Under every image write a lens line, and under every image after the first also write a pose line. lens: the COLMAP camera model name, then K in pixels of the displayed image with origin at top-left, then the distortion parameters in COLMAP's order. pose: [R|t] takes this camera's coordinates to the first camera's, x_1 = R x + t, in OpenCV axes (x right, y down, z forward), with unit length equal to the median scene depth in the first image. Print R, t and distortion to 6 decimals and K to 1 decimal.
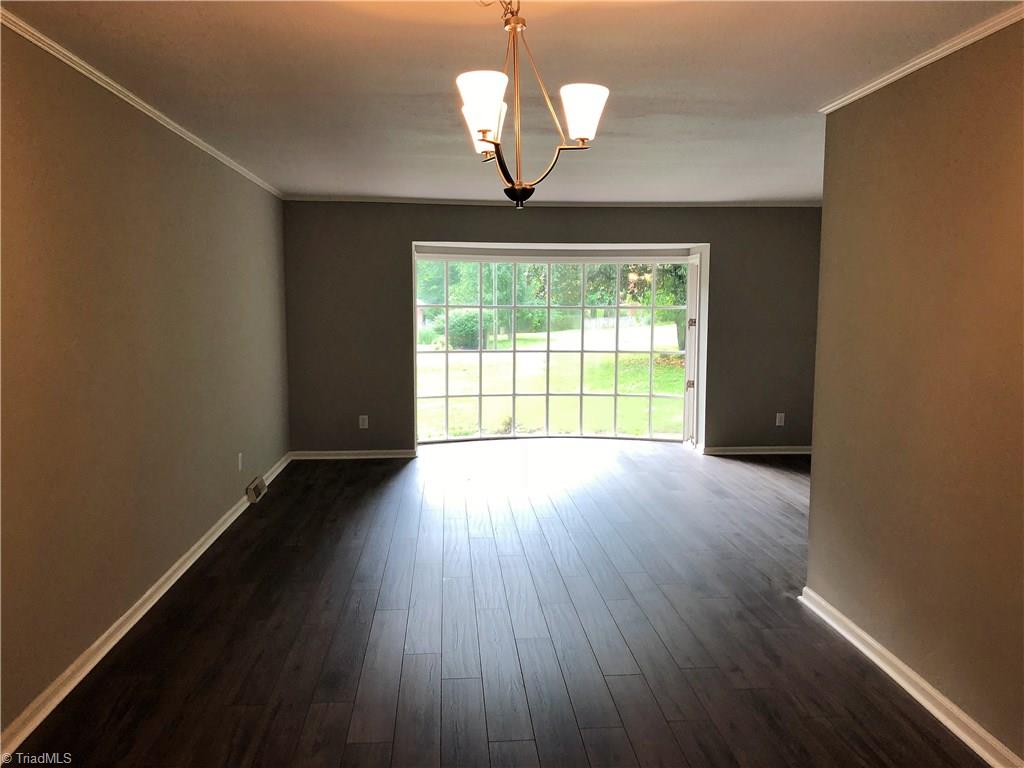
lens RADIAL K [[848.1, 0, 512.0], [0, 848.1, 384.0], [0, 0, 1]] dist [0.003606, -0.003569]
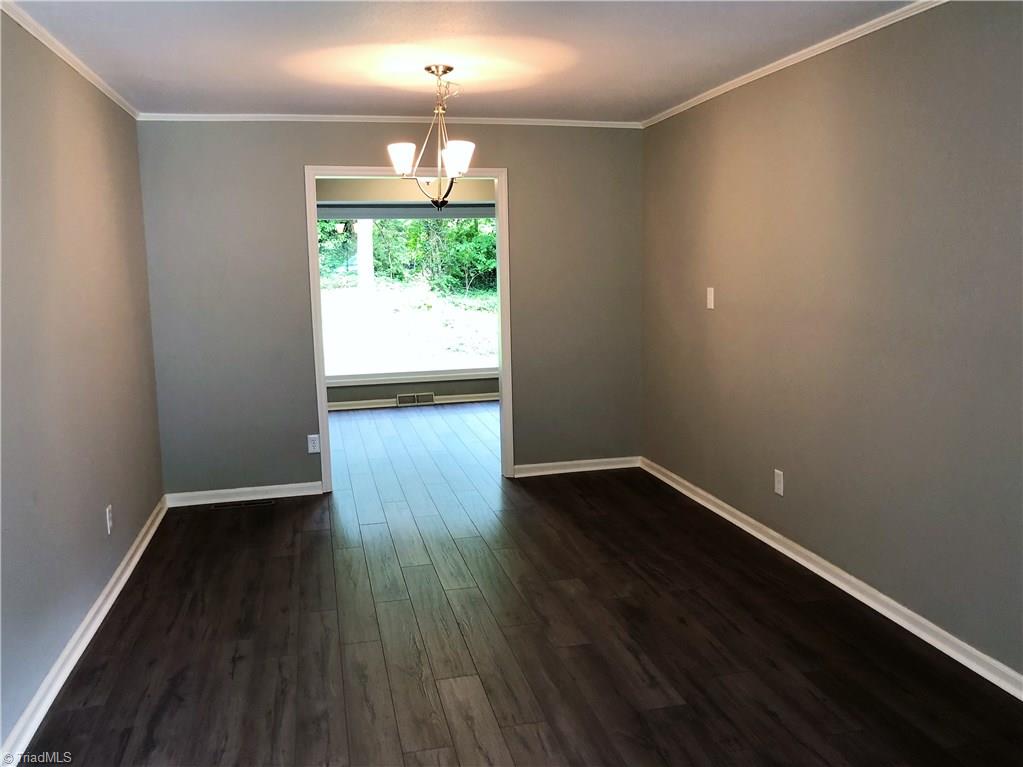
lens RADIAL K [[847.3, 0, 511.5], [0, 847.3, 383.5], [0, 0, 1]] dist [0.003606, -0.003569]
pose [[-0.988883, 0.037656, -0.143849, 0.086238], [0.001879, 0.970491, 0.241131, -0.189433], [0.148684, 0.238180, -0.959772, 1.890088]]
